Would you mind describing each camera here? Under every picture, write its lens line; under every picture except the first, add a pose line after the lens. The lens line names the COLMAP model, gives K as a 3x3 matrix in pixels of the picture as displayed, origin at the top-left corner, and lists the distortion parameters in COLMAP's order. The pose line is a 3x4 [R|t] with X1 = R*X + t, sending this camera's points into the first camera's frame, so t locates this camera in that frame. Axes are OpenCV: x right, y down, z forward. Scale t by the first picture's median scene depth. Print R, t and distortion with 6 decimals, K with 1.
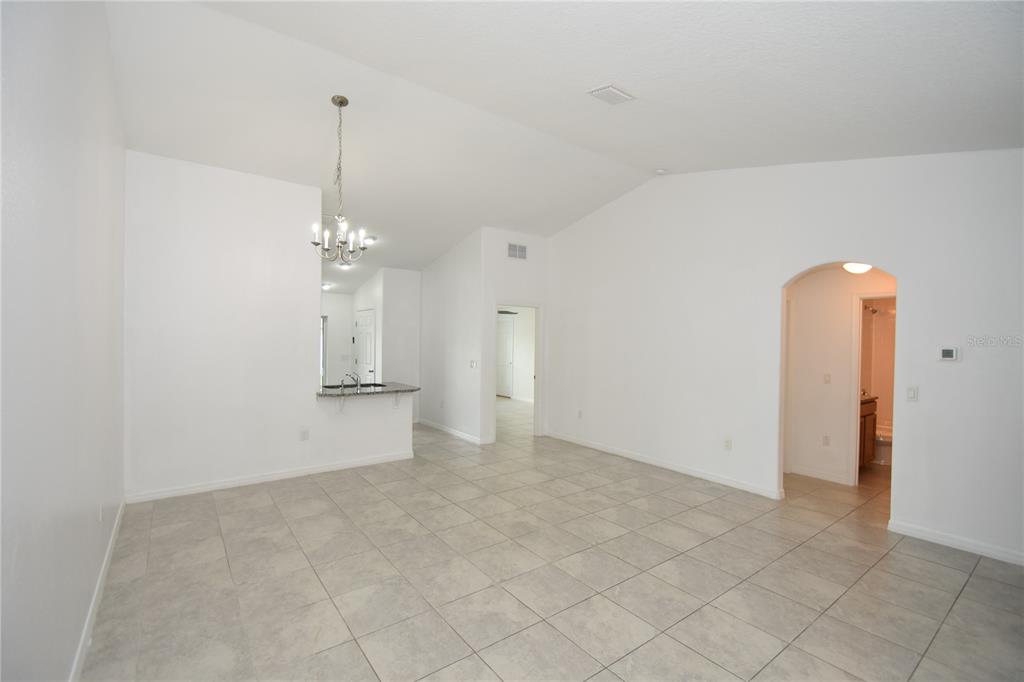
lens RADIAL K [[448.0, 0, 511.9], [0, 448.0, 342.8], [0, 0, 1]] dist [0.012667, -0.014365]
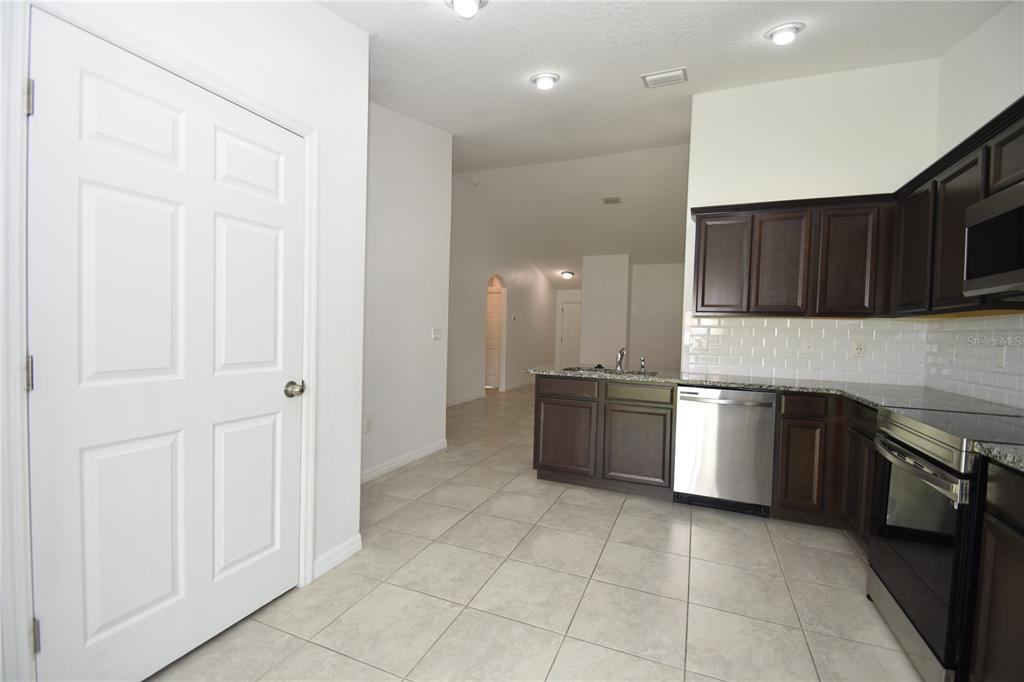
lens RADIAL K [[447.5, 0, 511.0], [0, 447.5, 344.6], [0, 0, 1]] dist [0.013552, -0.016385]
pose [[-0.506261, -0.052863, 0.860759, -1.204128], [-0.025184, 0.998600, 0.046516, 0.050157], [-0.862013, 0.001872, -0.506883, 2.120338]]
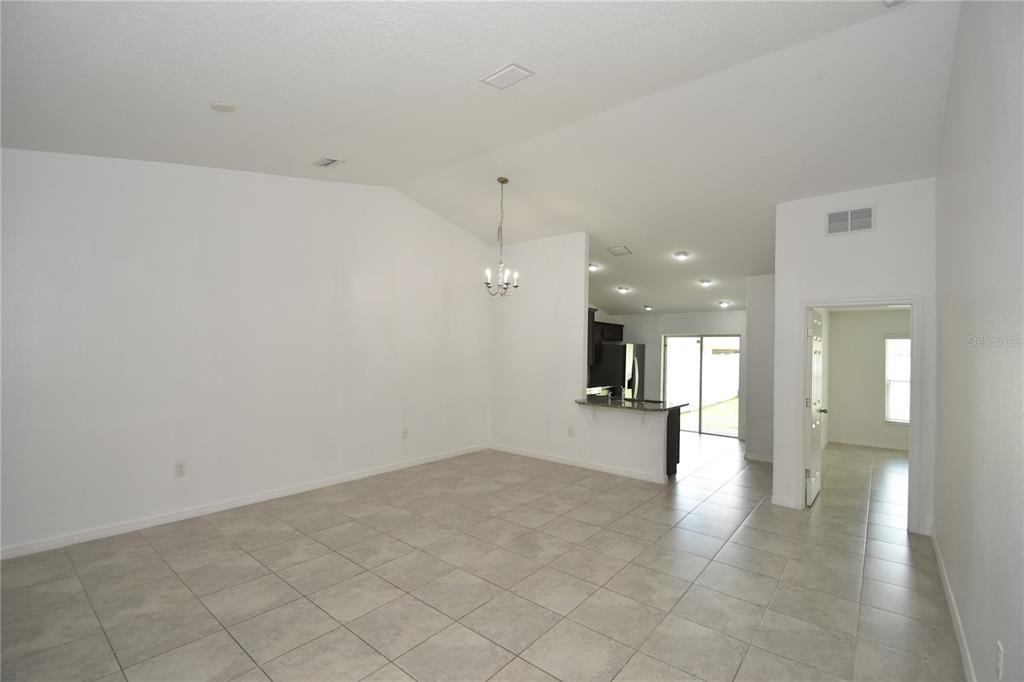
lens RADIAL K [[447.5, 0, 511.0], [0, 447.5, 344.6], [0, 0, 1]] dist [0.013552, -0.016385]
pose [[0.236662, -0.021806, -0.971347, 0.901239], [-0.026778, 0.999222, -0.028956, 0.004396], [0.971223, 0.032864, 0.235894, 0.686351]]
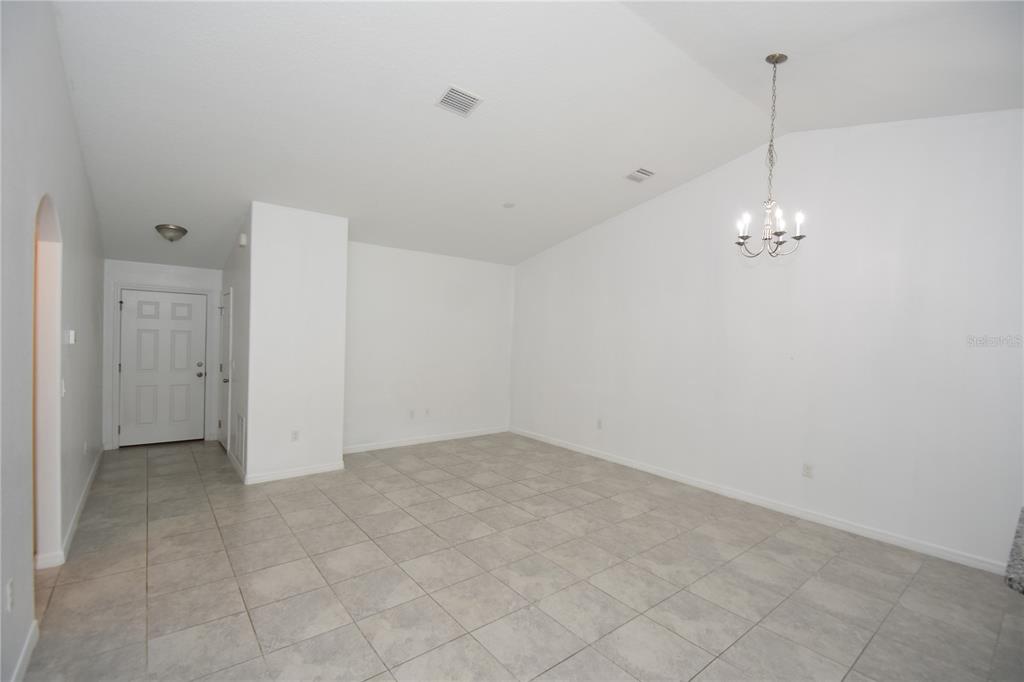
lens RADIAL K [[447.5, 0, 511.0], [0, 447.5, 344.6], [0, 0, 1]] dist [0.013552, -0.016385]
pose [[-0.998373, -0.044855, -0.035201, 0.095862], [-0.045863, 0.998545, 0.028371, -0.023886], [0.033877, 0.029939, -0.998977, 1.724962]]
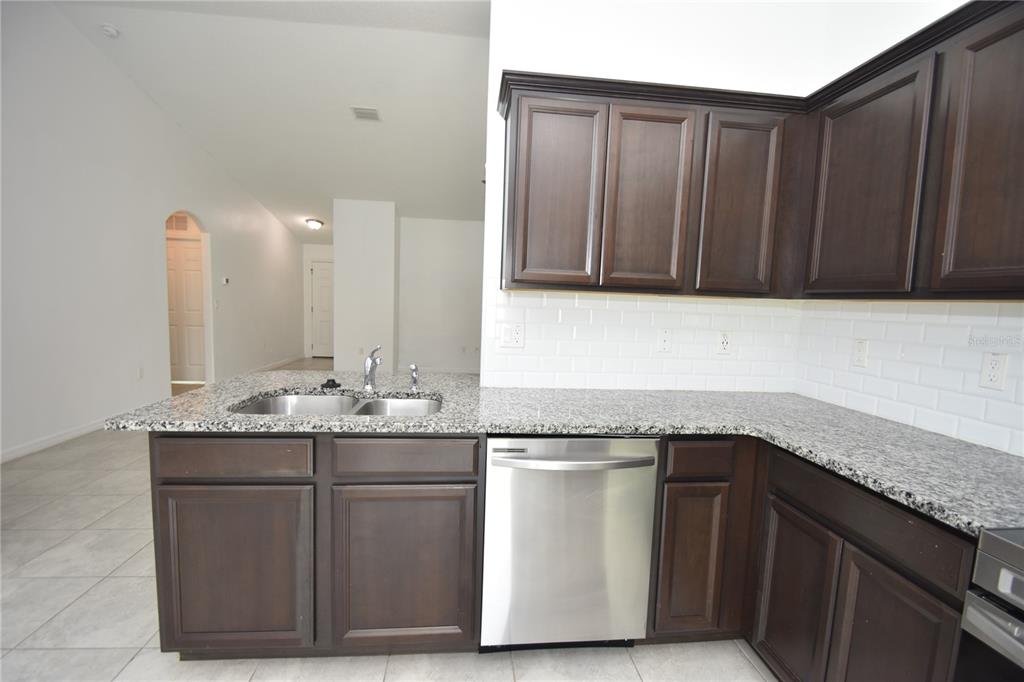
lens RADIAL K [[447.5, 0, 511.0], [0, 447.5, 344.6], [0, 0, 1]] dist [0.013552, -0.016385]
pose [[-0.855608, -0.091351, 0.509499, -0.873485], [-0.041750, 0.993276, 0.107980, 0.033221], [-0.515937, 0.071117, -0.853669, 1.767051]]
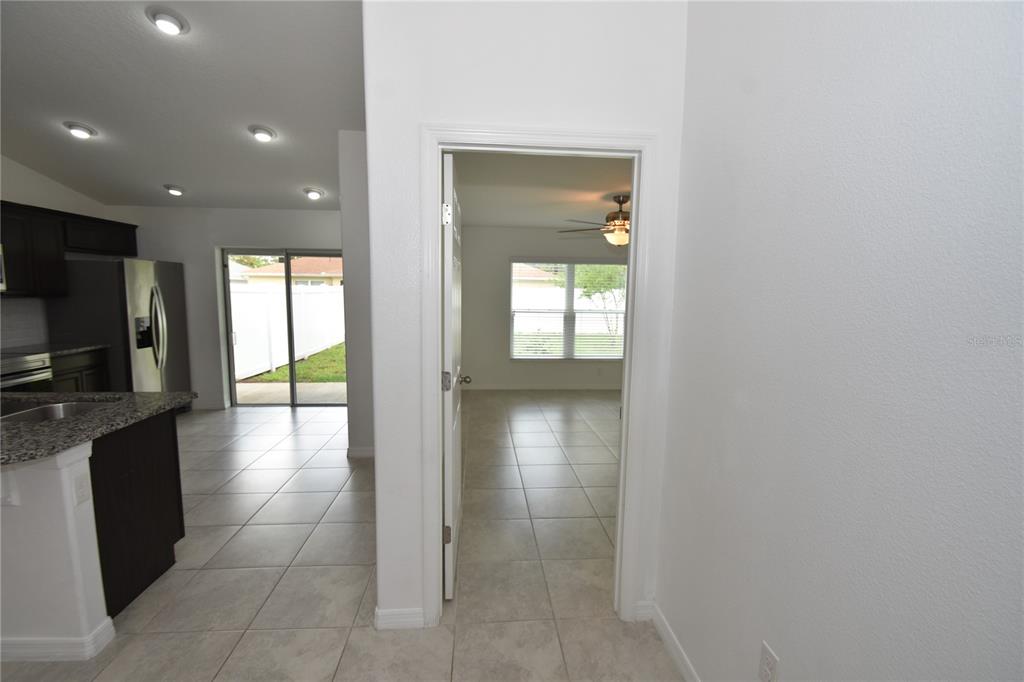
lens RADIAL K [[447.5, 0, 511.0], [0, 447.5, 344.6], [0, 0, 1]] dist [0.013552, -0.016385]
pose [[0.842951, 0.063350, -0.534248, 0.260946], [-0.008394, 0.994471, 0.104678, 0.007524], [0.537926, -0.083754, 0.838821, 1.354052]]
